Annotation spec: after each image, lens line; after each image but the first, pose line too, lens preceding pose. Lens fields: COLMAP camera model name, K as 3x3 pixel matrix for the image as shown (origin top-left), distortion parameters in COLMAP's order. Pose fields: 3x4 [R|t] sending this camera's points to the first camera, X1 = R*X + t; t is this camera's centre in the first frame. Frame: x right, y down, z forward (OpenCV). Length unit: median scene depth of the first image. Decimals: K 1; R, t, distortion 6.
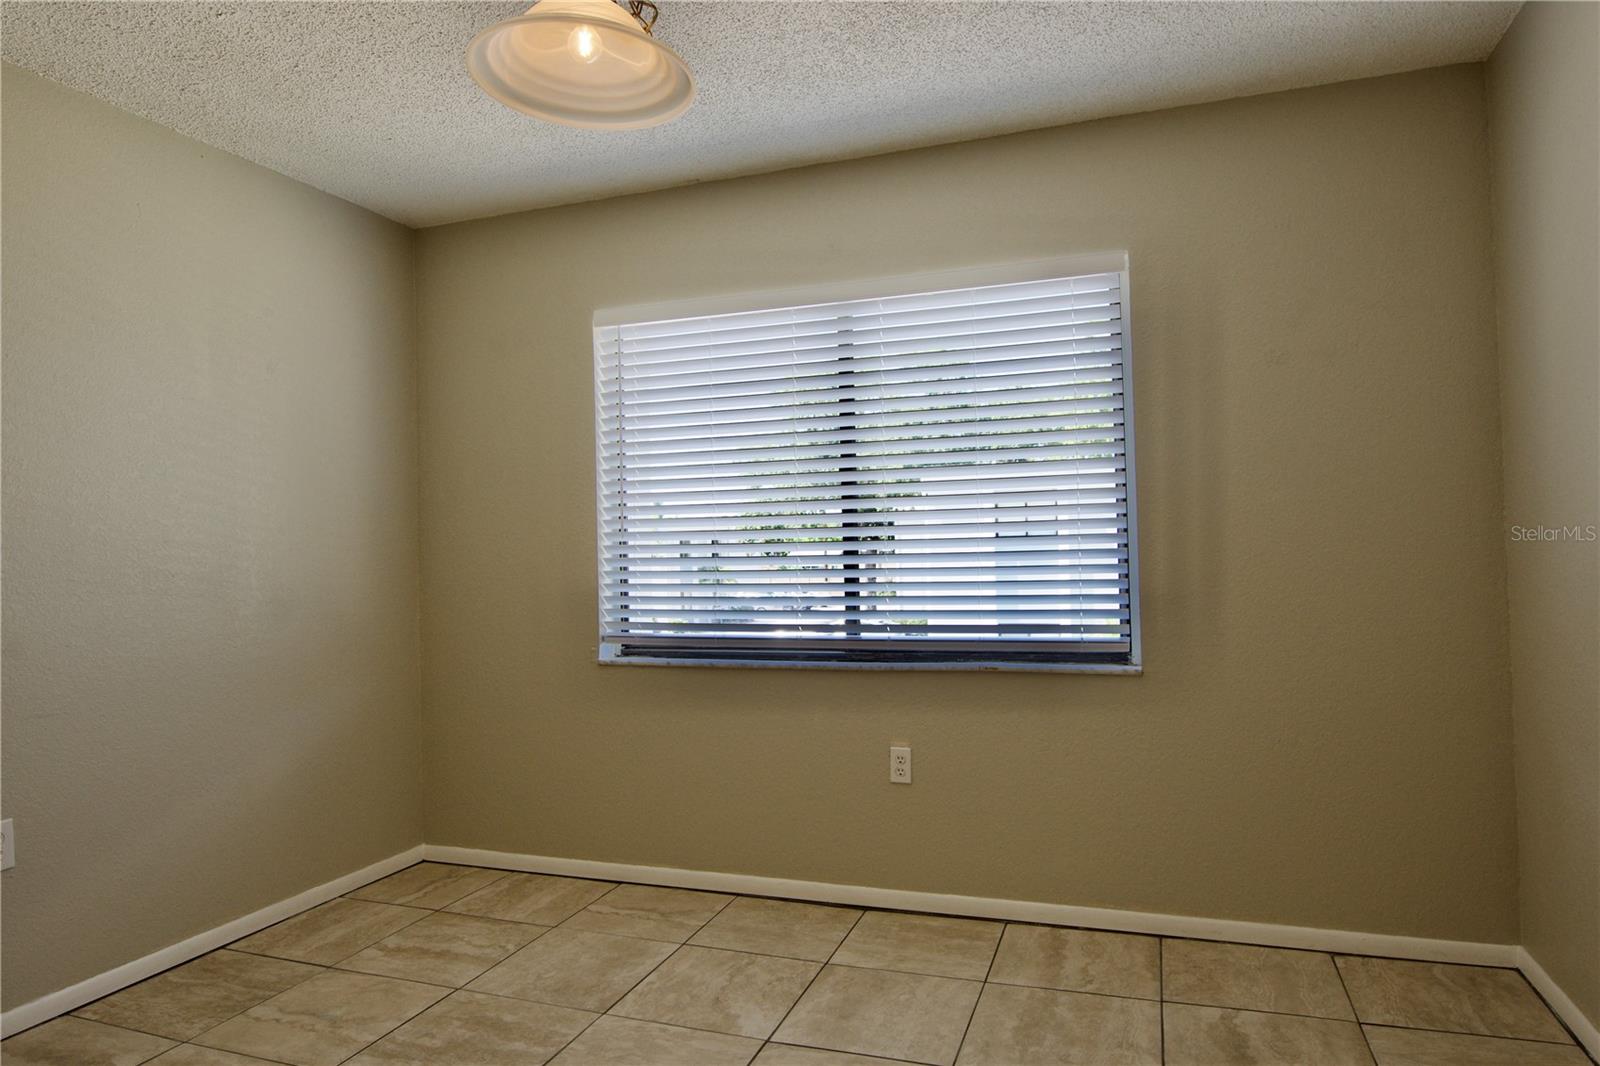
lens RADIAL K [[969.8, 0, 796.5], [0, 969.8, 527.8], [0, 0, 1]] dist [-0.001274, -0.012257]
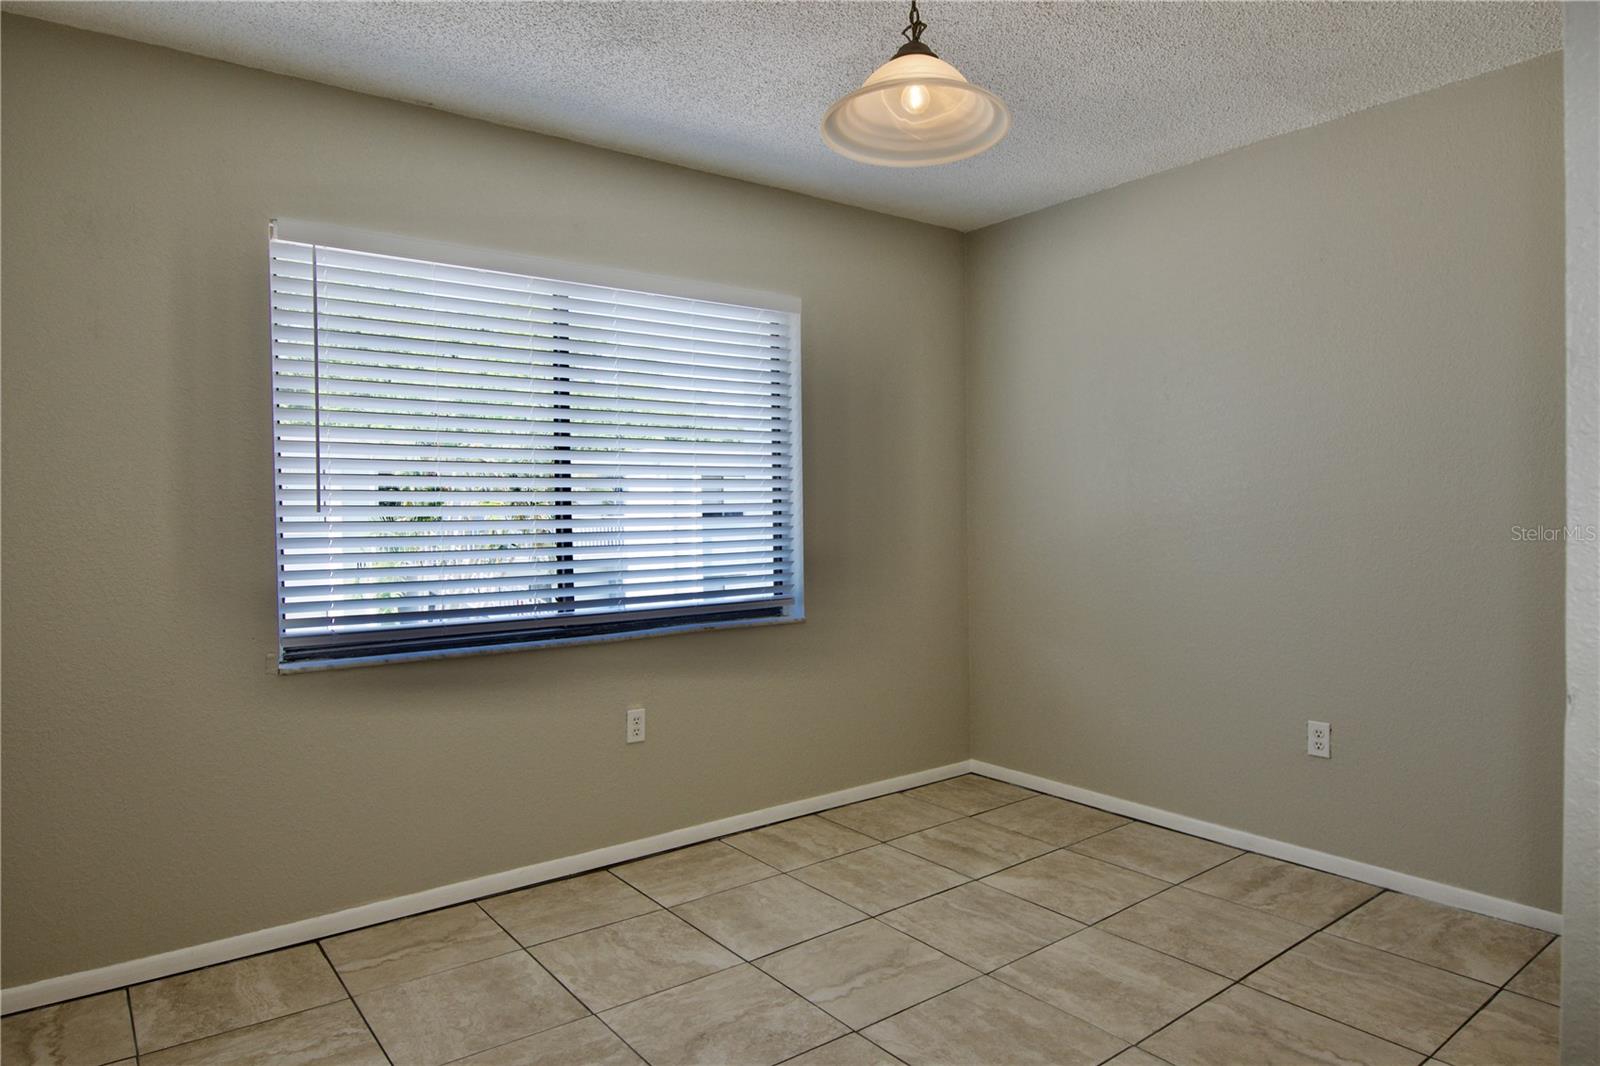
lens RADIAL K [[969.8, 0, 772.5], [0, 969.8, 543.2], [0, 0, 1]] dist [-0.001274, -0.012257]
pose [[0.562182, -0.008382, 0.826971, -0.727512], [-0.009770, 0.999812, 0.016775, 0.021910], [-0.826956, -0.017510, 0.561994, 0.278431]]
